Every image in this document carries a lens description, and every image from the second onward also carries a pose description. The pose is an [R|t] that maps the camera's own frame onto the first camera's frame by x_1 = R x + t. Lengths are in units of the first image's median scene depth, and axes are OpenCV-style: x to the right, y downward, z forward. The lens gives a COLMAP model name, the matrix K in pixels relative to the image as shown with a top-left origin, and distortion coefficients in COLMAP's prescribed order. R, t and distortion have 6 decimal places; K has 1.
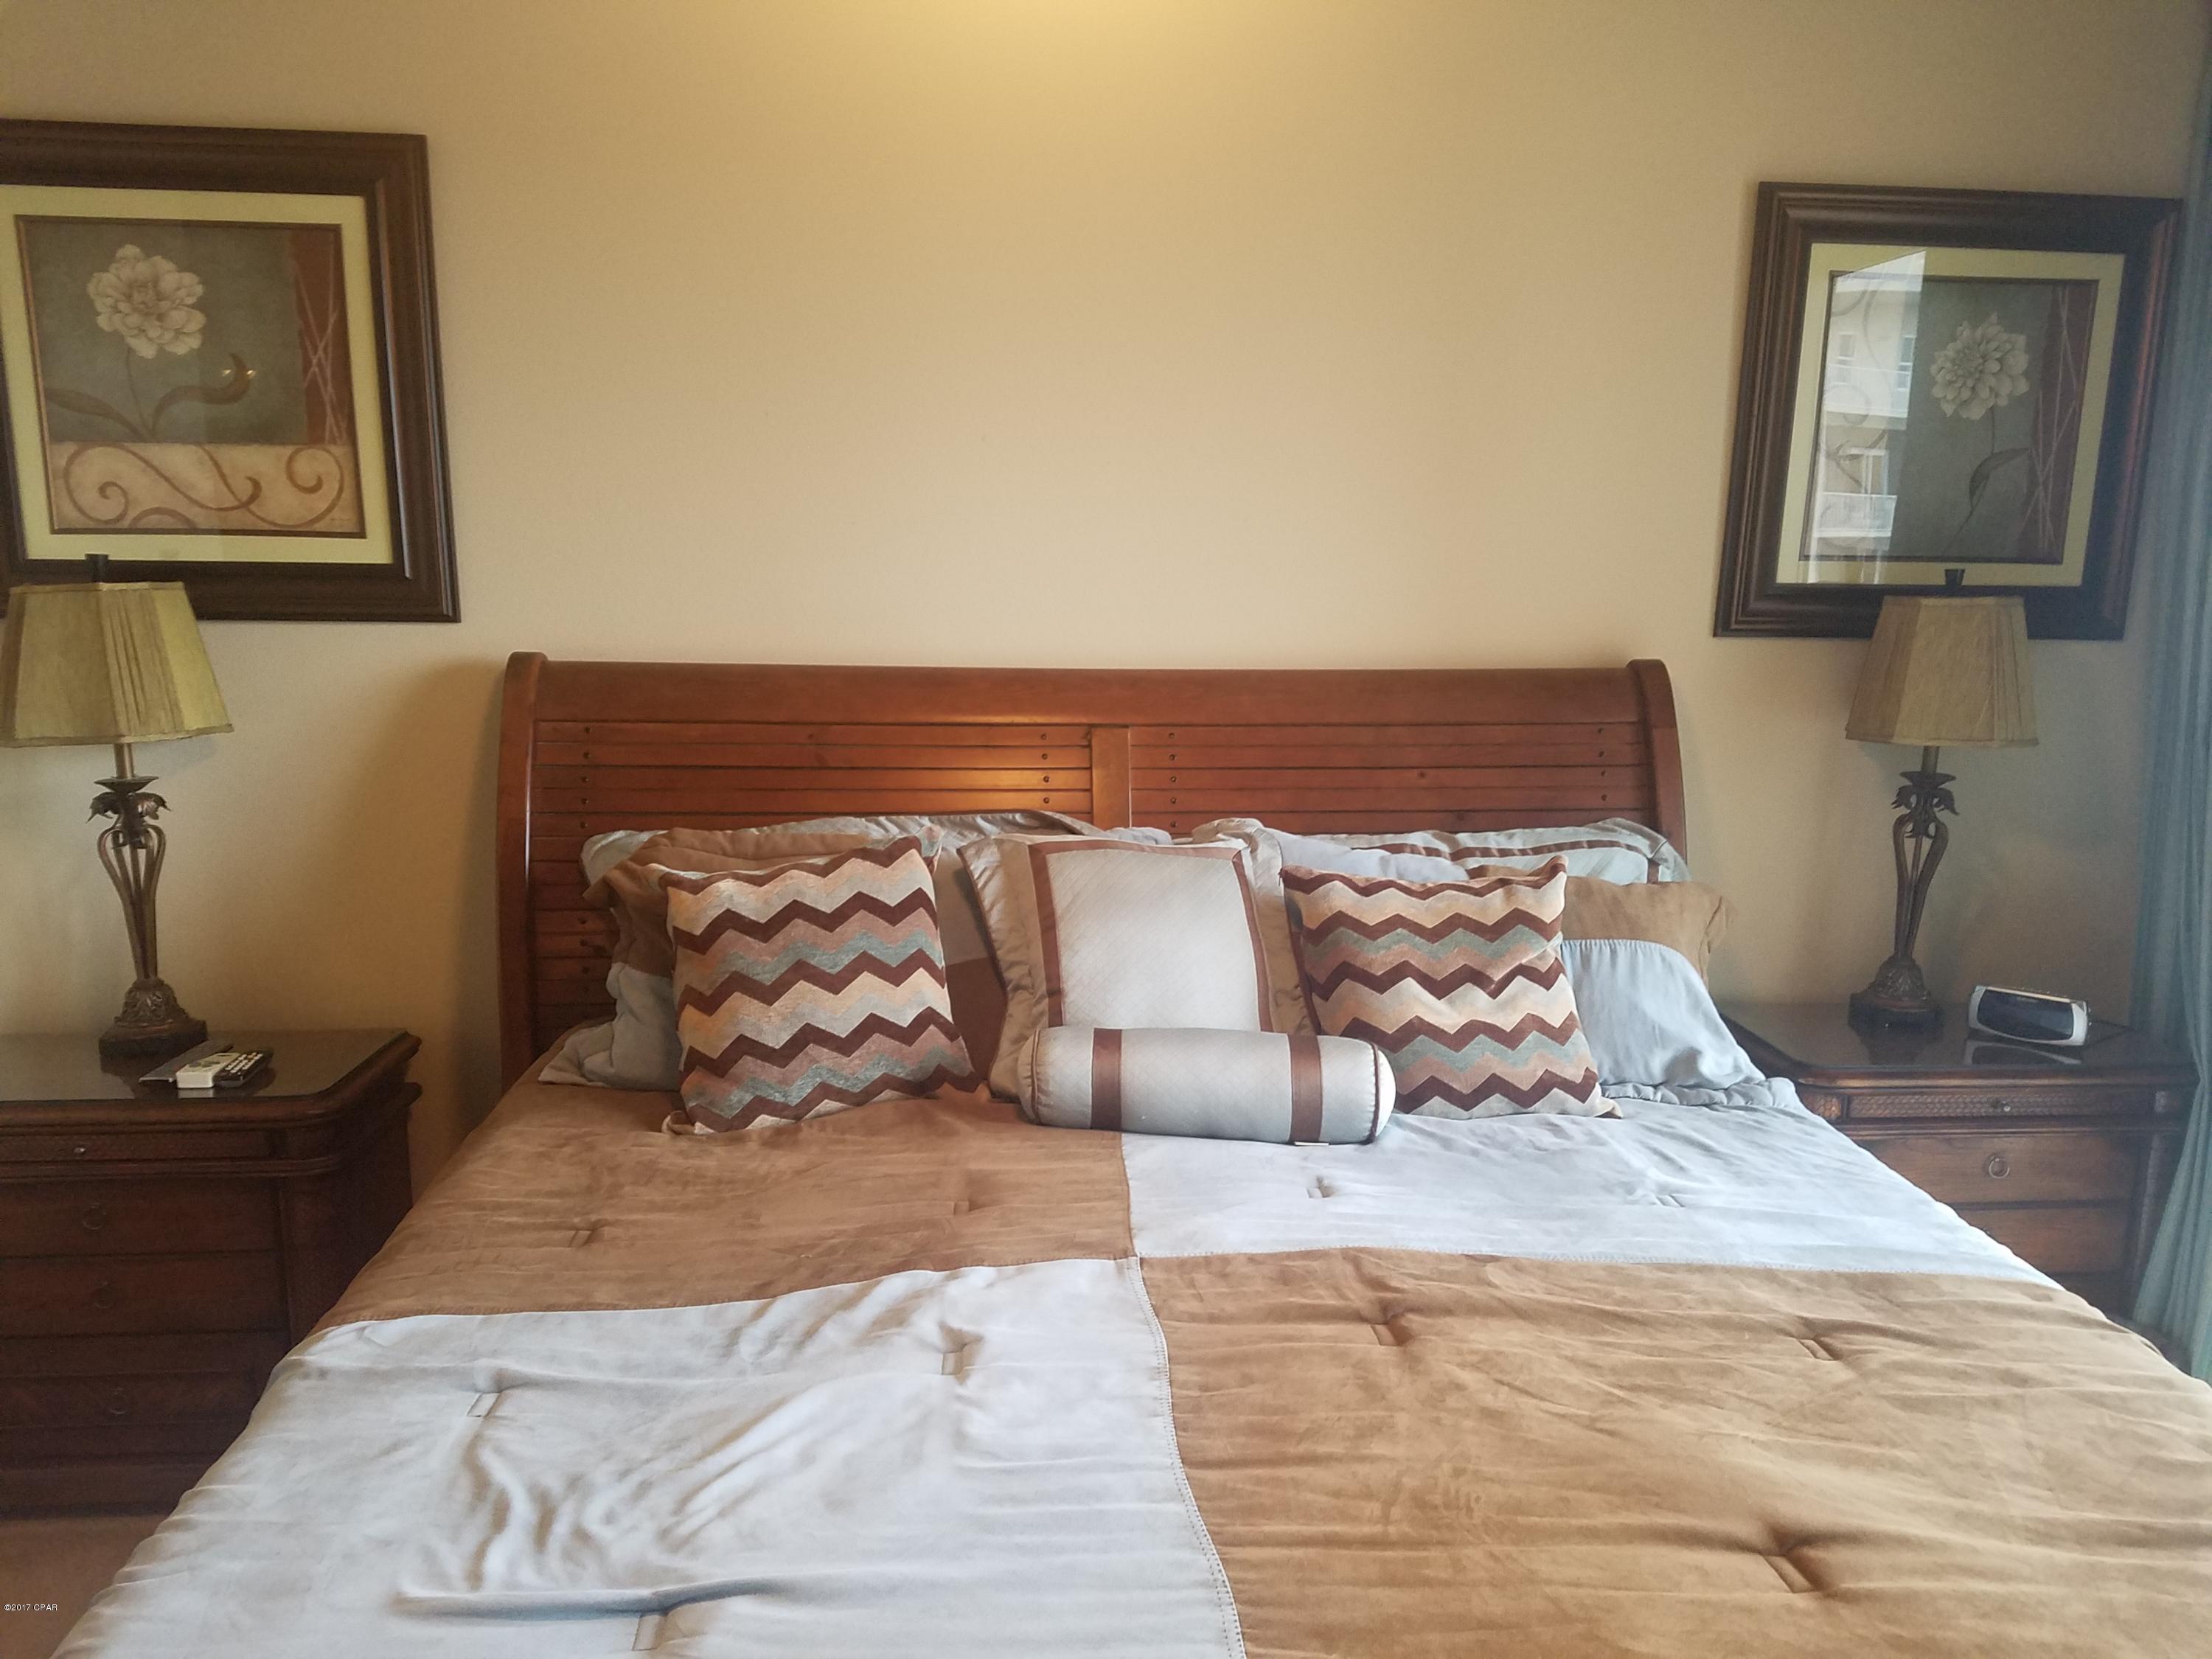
lens RADIAL K [[1717.4, 0, 1109.4], [0, 1717.4, 850.6], [0, 0, 1]] dist [0.199290, -0.300645]
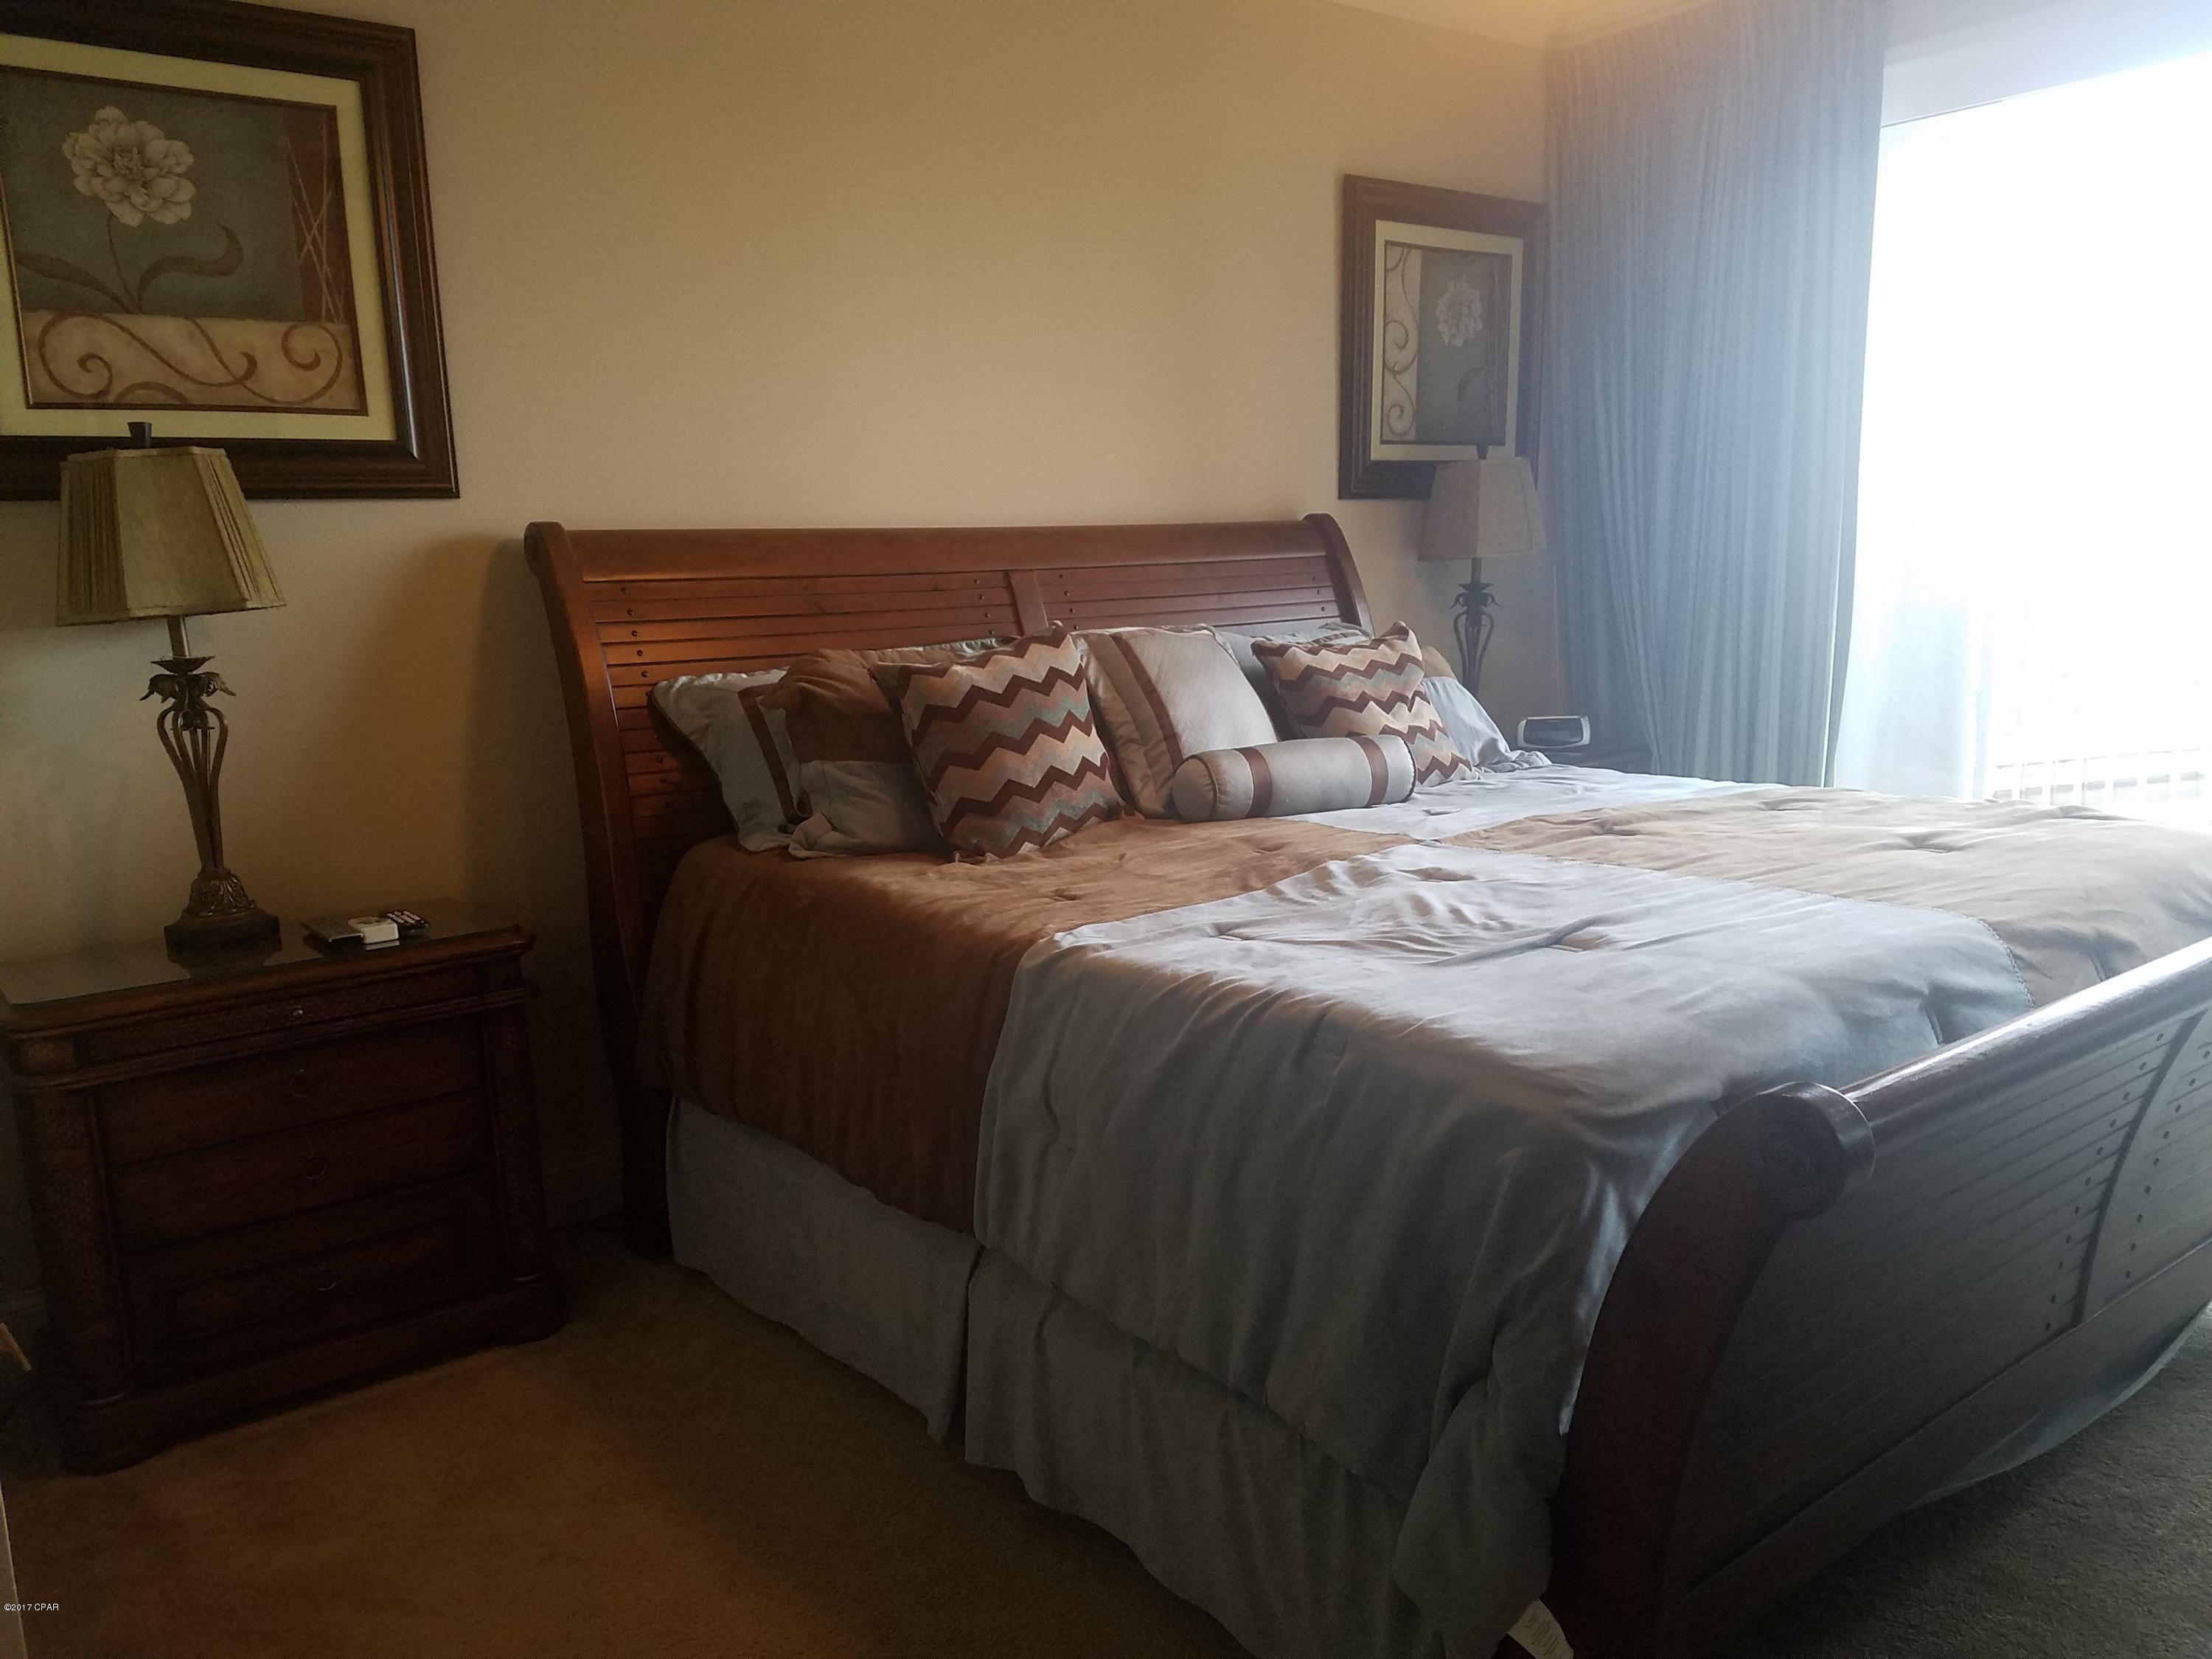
lens RADIAL K [[1777.1, 0, 1106.0], [0, 1777.1, 829.5], [0, 0, 1]] dist [0.190785, -0.269130]
pose [[0.831702, -0.122343, 0.541575, -0.683912], [0.138862, 0.990257, 0.010450, 0.110054], [-0.537577, 0.066513, 0.840588, -0.100600]]
